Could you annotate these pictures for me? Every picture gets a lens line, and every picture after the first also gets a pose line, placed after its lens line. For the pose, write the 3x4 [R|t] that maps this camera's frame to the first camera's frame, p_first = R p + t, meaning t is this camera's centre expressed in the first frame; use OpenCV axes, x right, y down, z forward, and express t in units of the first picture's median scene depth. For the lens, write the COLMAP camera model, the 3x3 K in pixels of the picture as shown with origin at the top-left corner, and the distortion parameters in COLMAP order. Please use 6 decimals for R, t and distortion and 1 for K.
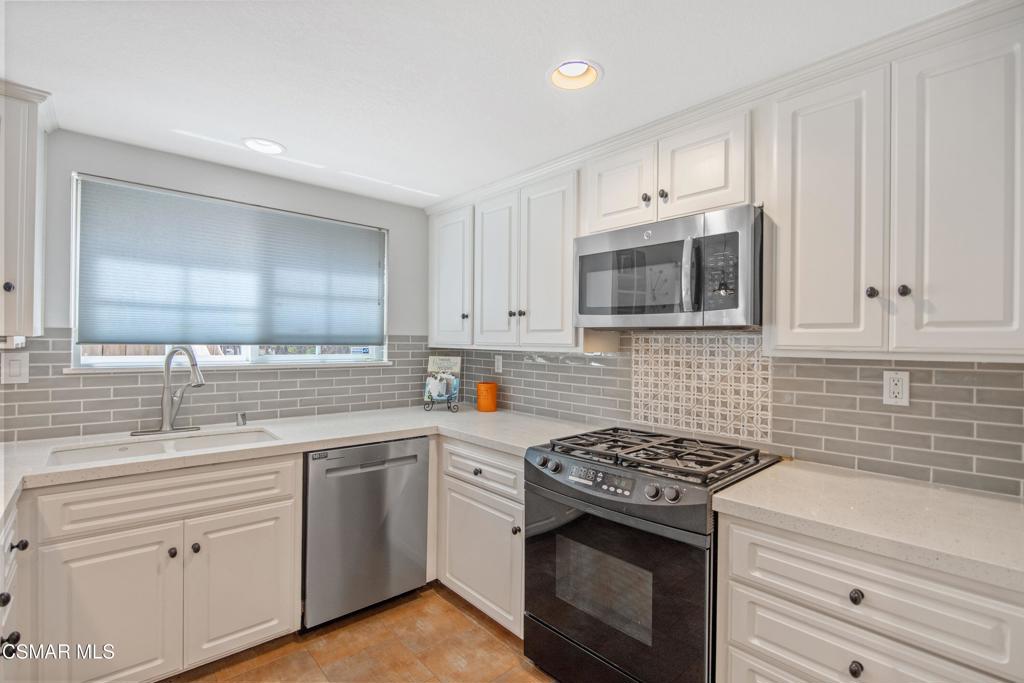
lens RADIAL K [[472.1, 0, 509.3], [0, 472.1, 344.4], [0, 0, 1]] dist [-0.012319, -0.000408]
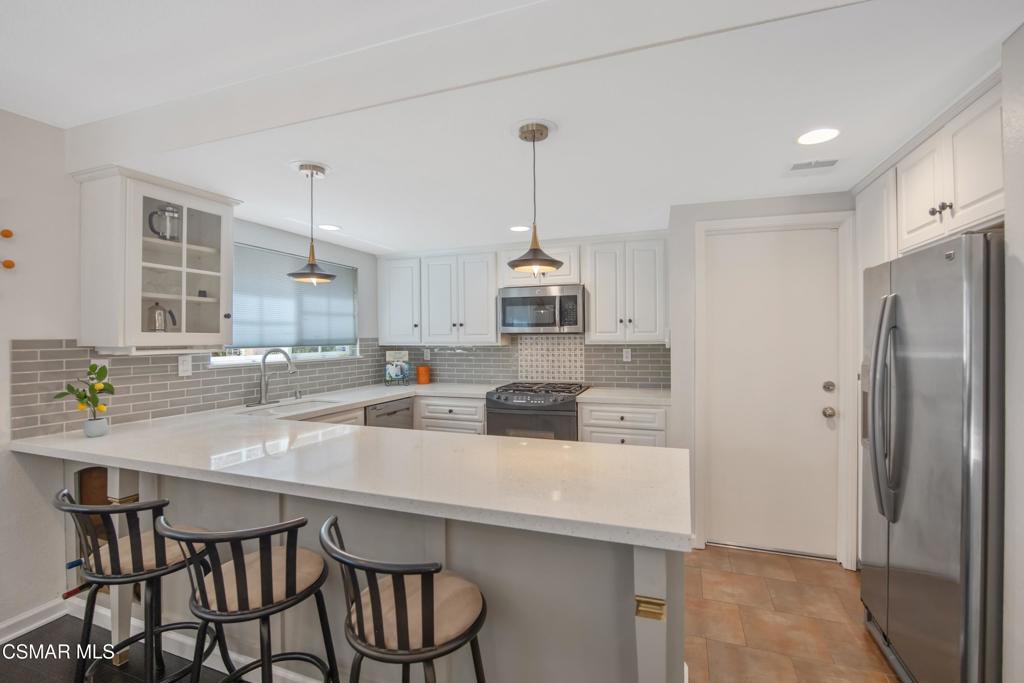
lens RADIAL K [[466.8, 0, 512.6], [0, 466.8, 337.9], [0, 0, 1]] dist [-0.003681, 0.000306]
pose [[0.882386, -0.021249, 0.470047, -0.719586], [0.022792, 0.999737, 0.002408, -0.017685], [-0.469974, 0.008589, 0.882638, -0.752394]]
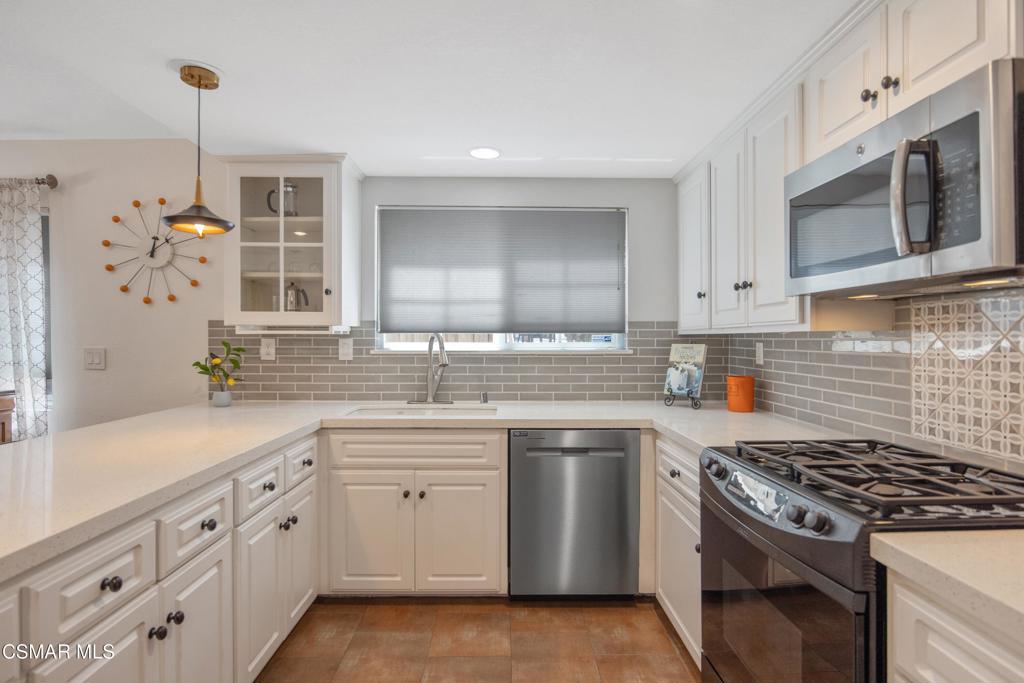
lens RADIAL K [[528.7, 0, 513.4], [0, 528.7, 343.1], [0, 0, 1]] dist [-0.004358, 0.000175]
pose [[0.759913, -0.008347, -0.649971, 0.338608], [0.005212, 0.999964, -0.006748, 0.039187], [0.650003, 0.001740, 0.759929, 0.083865]]
